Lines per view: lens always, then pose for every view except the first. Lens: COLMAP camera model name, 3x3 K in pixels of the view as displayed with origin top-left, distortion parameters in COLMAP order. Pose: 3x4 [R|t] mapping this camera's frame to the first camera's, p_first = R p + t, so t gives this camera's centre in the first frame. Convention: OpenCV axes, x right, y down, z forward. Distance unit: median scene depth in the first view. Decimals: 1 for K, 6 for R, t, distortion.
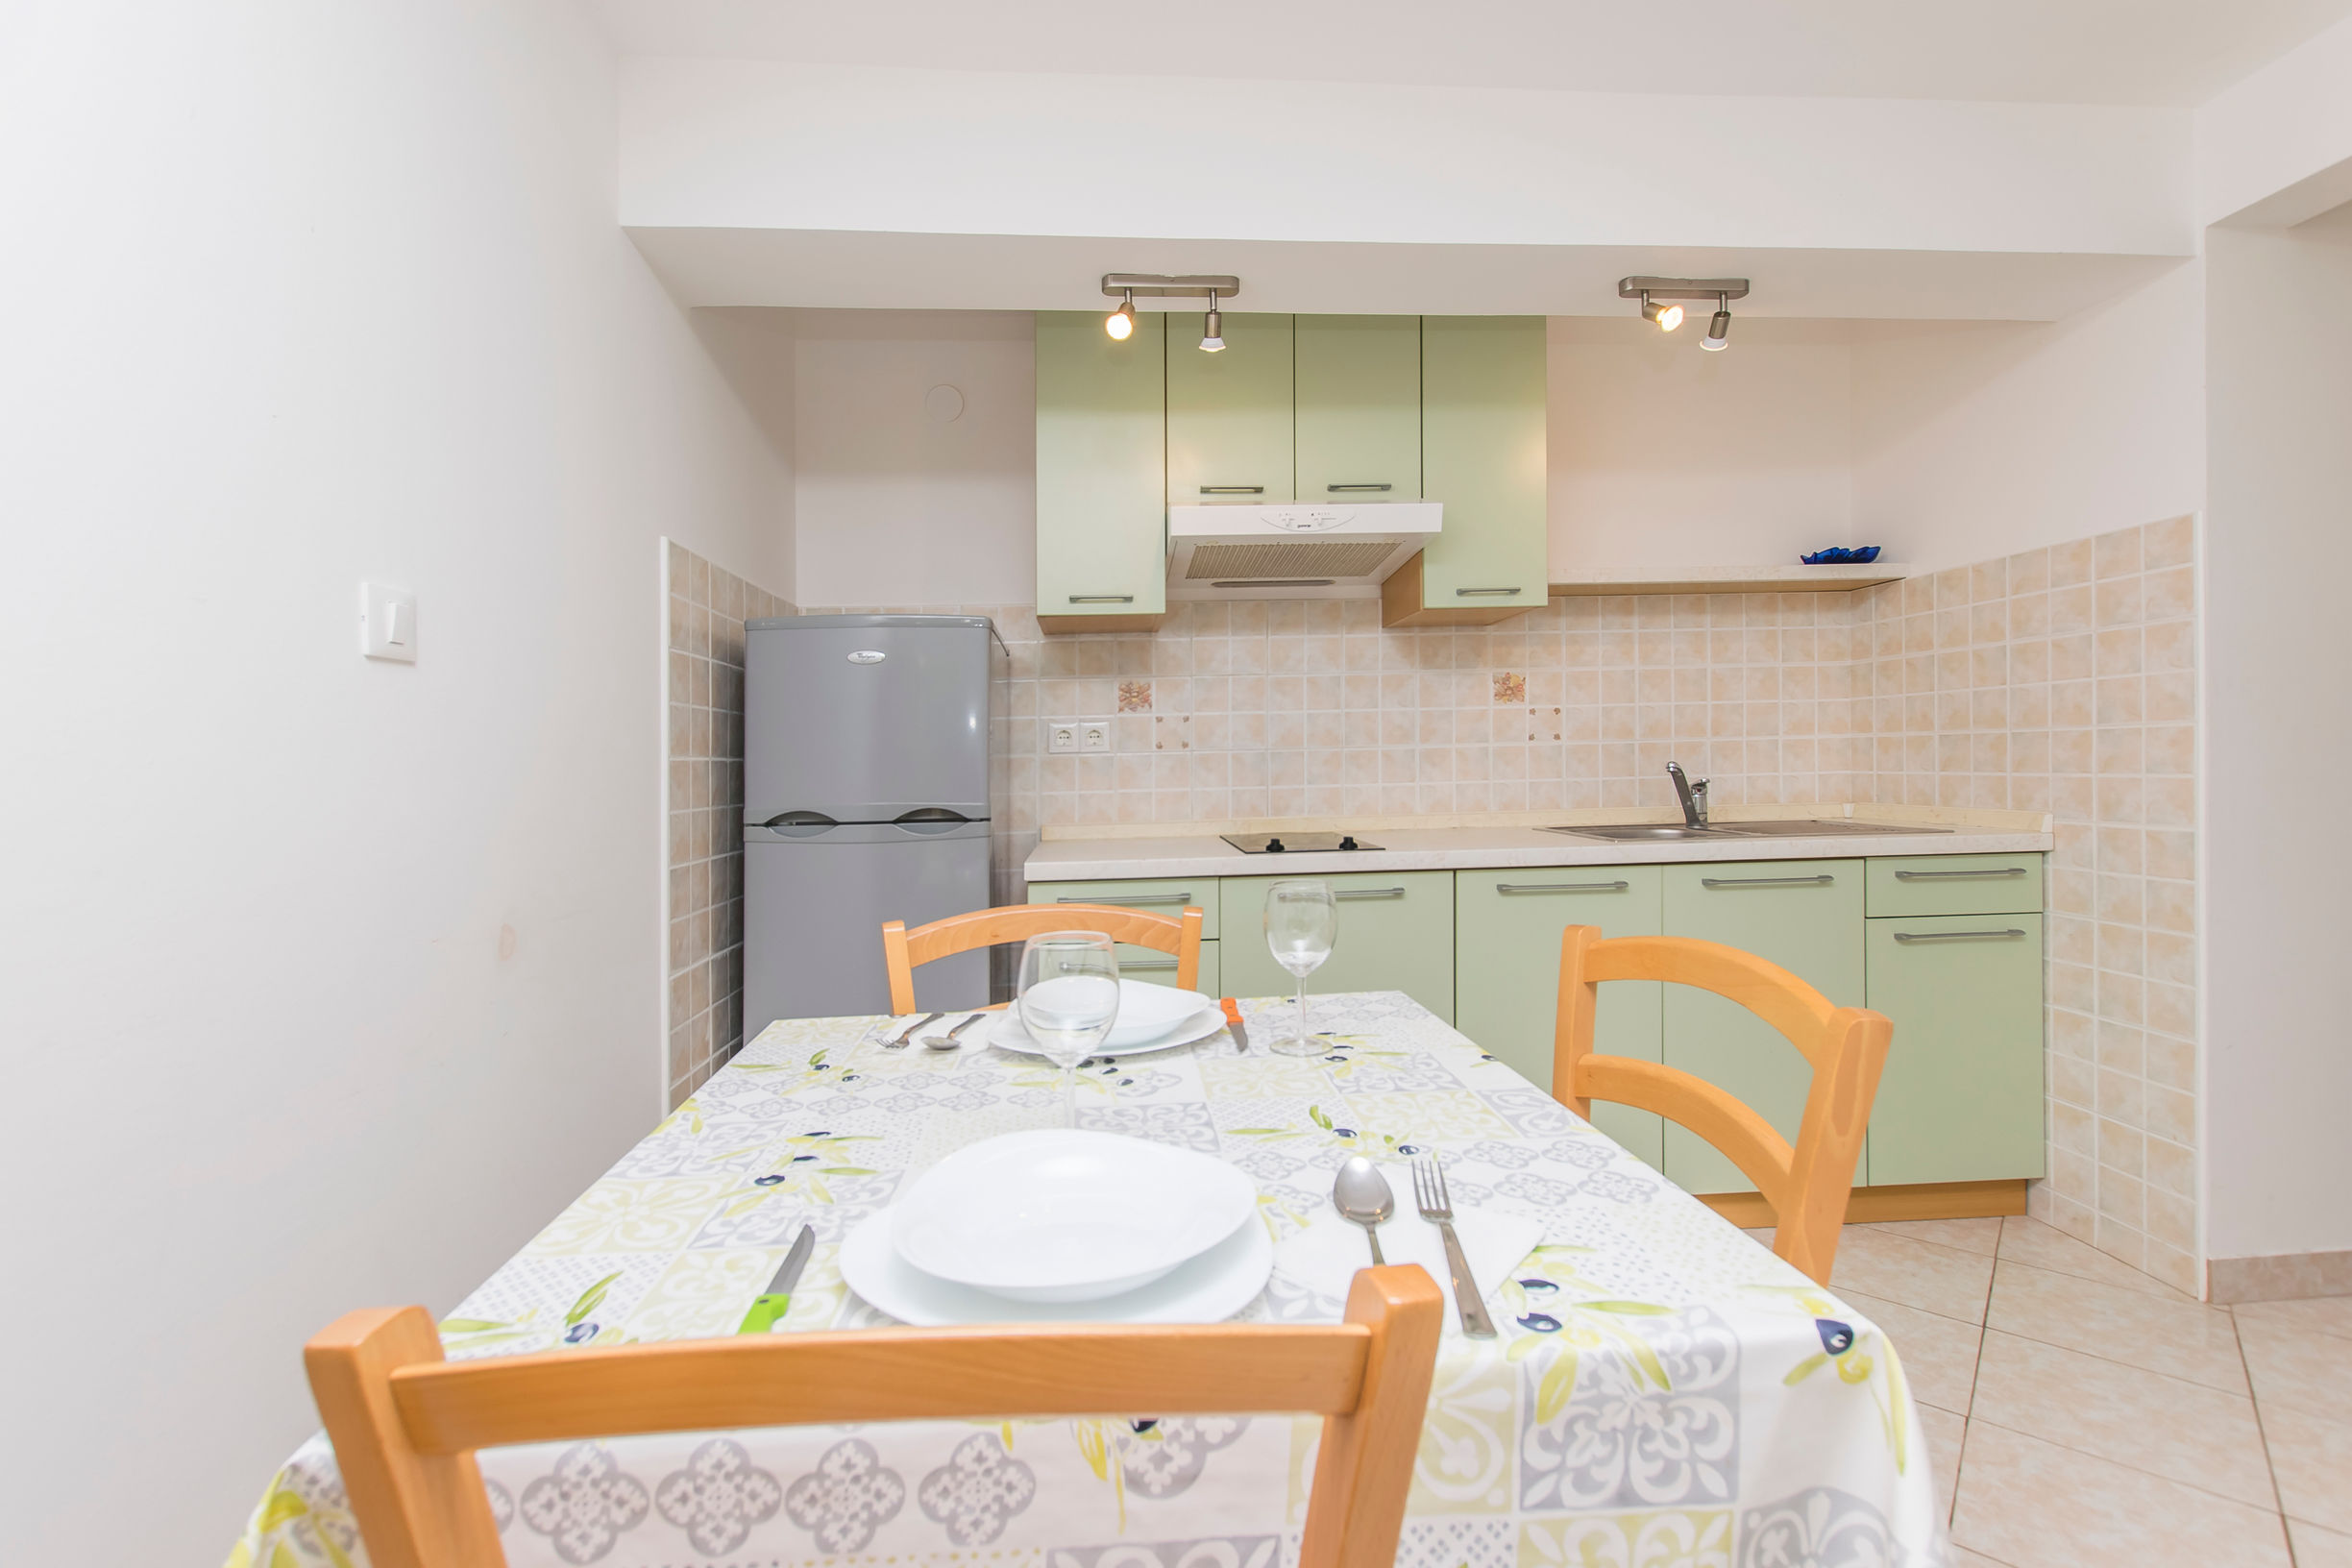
lens RADIAL K [[1004.9, 0, 1143.4], [0, 1004.9, 786.9], [0, 0, 1]] dist [-0.000422, -0.000033]
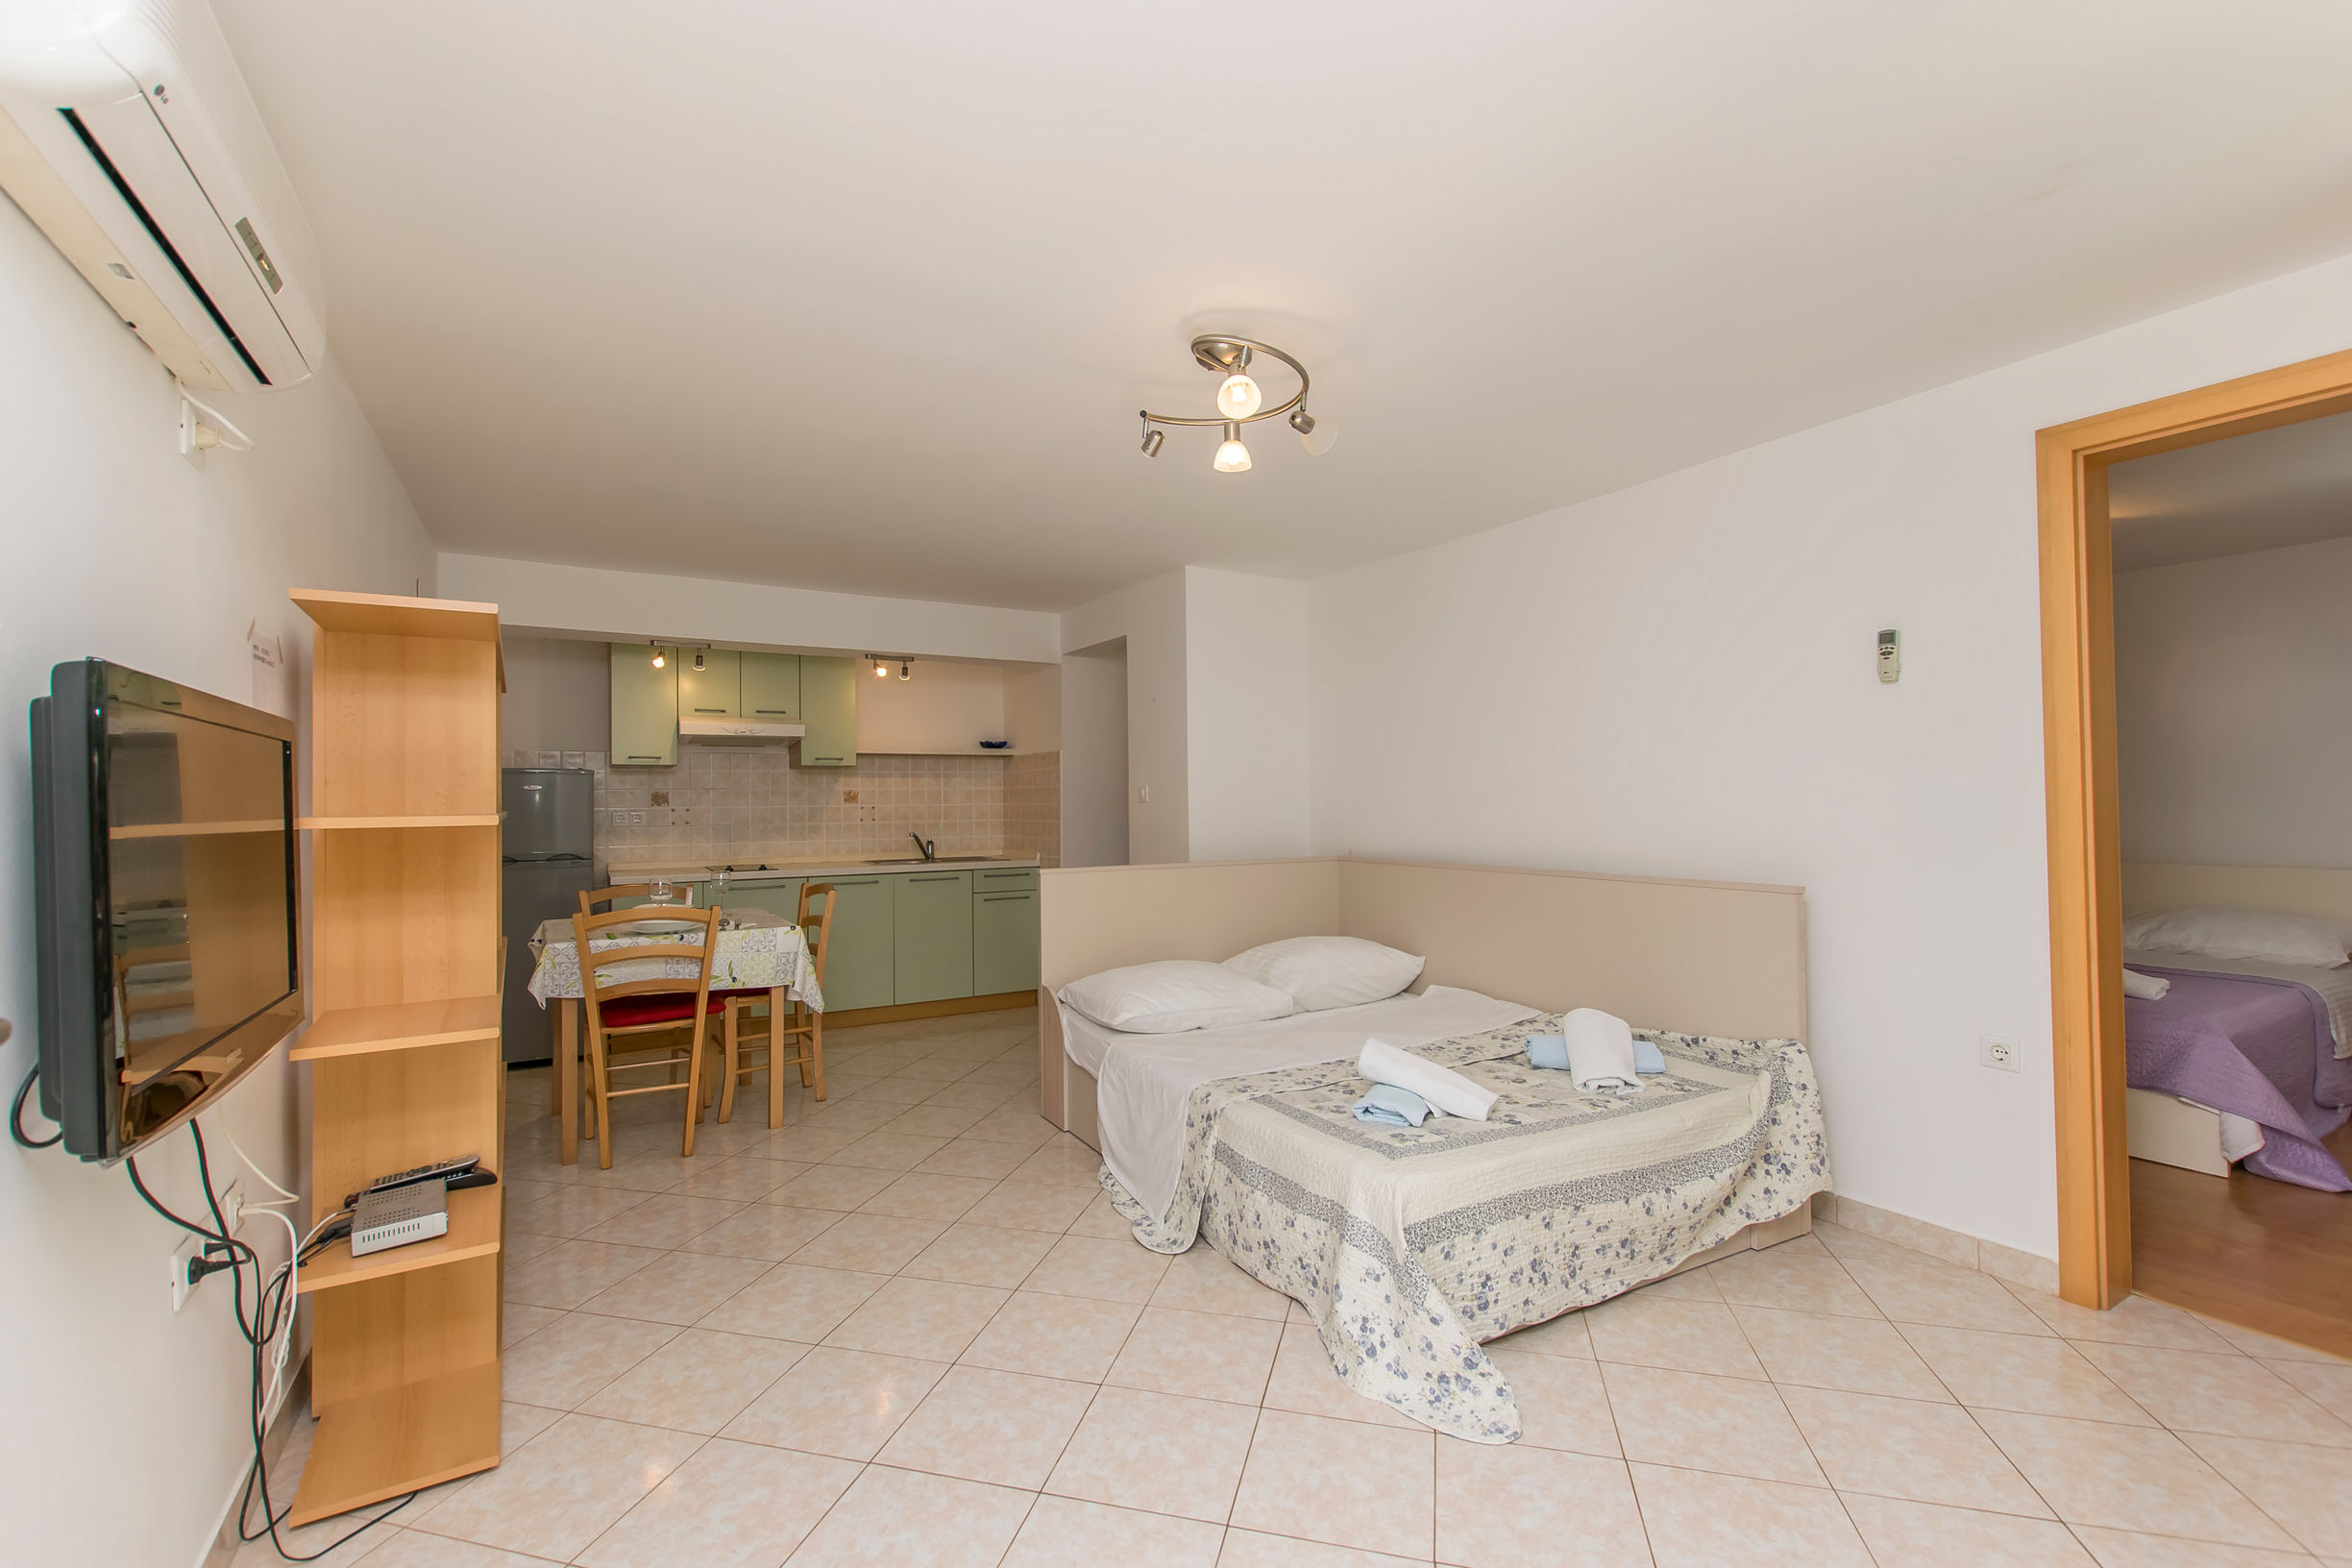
lens RADIAL K [[1004.9, 0, 1143.4], [0, 1004.9, 786.9], [0, 0, 1]] dist [-0.000422, -0.000033]
pose [[0.901061, 0.017334, 0.433345, -0.008471], [0.002893, 0.998938, -0.045974, -0.018441], [-0.433682, 0.042679, 0.900055, -1.239198]]
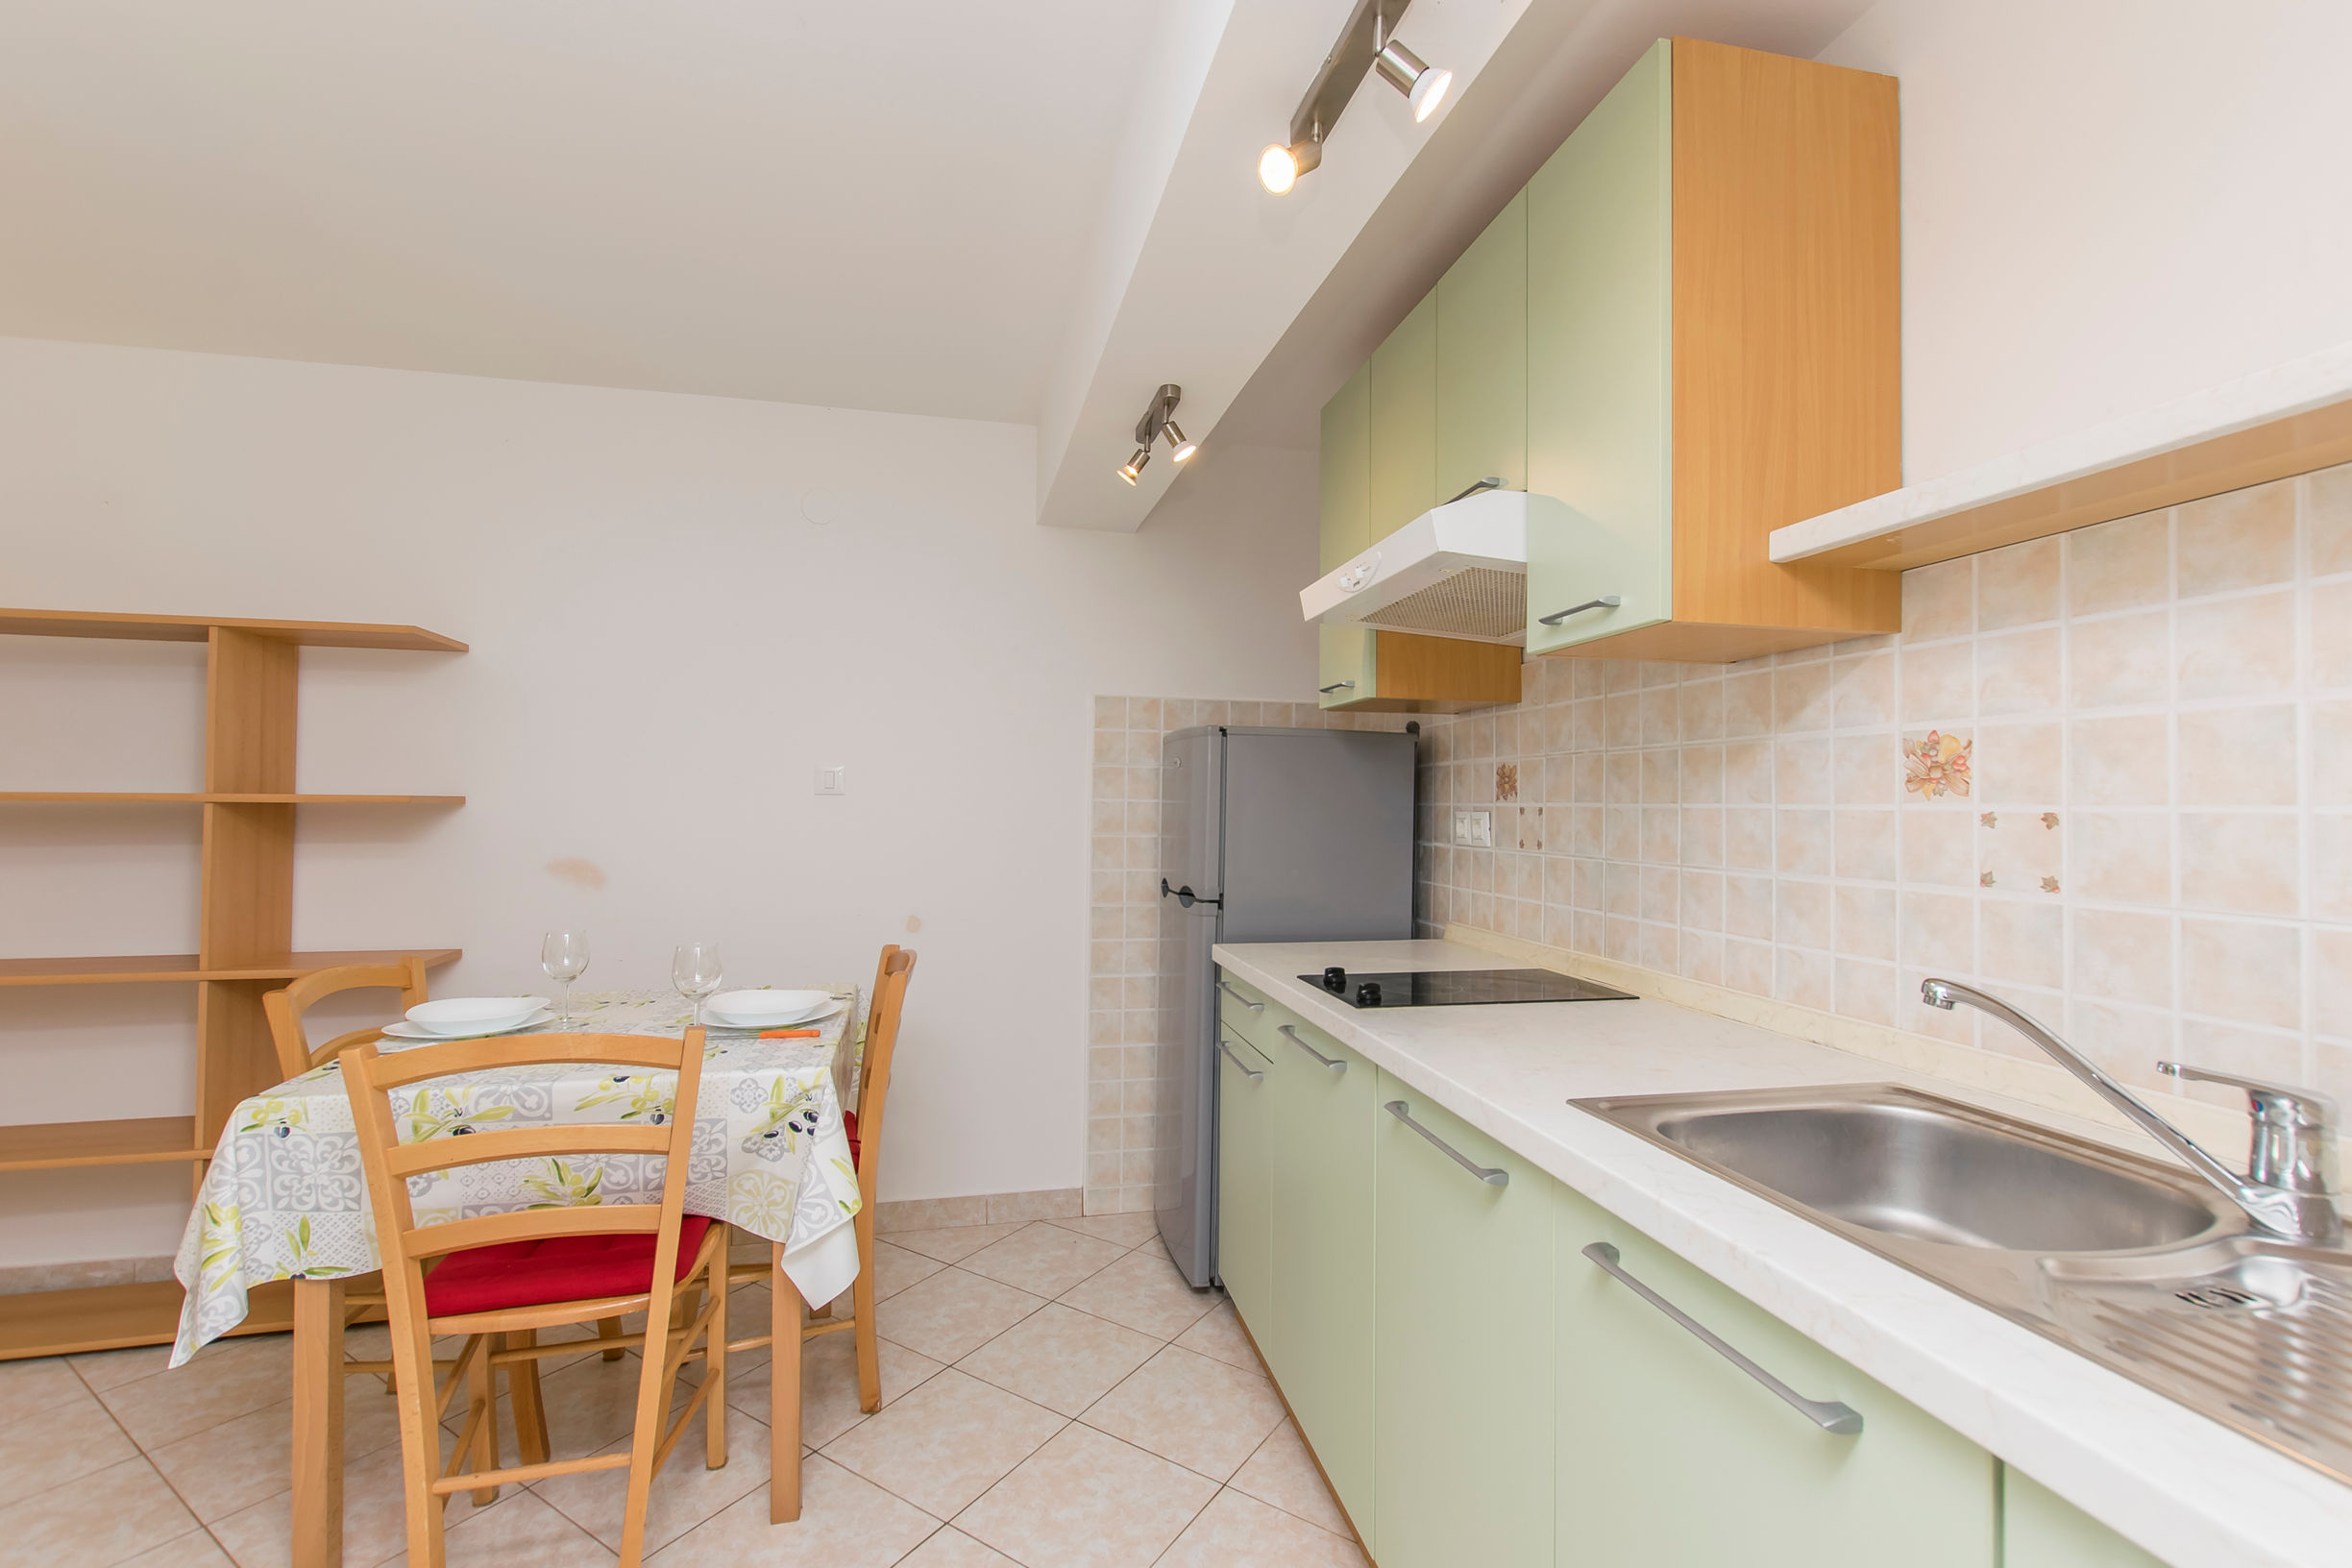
lens RADIAL K [[990.7, 0, 1176.0], [0, 990.7, 784.0], [0, 0, 1]] dist [0.000149, -0.000326]
pose [[0.168772, 0.004851, -0.985643, 0.746751], [-0.037866, 0.999282, -0.001565, -0.076684], [0.984928, 0.037587, 0.168834, 0.594389]]
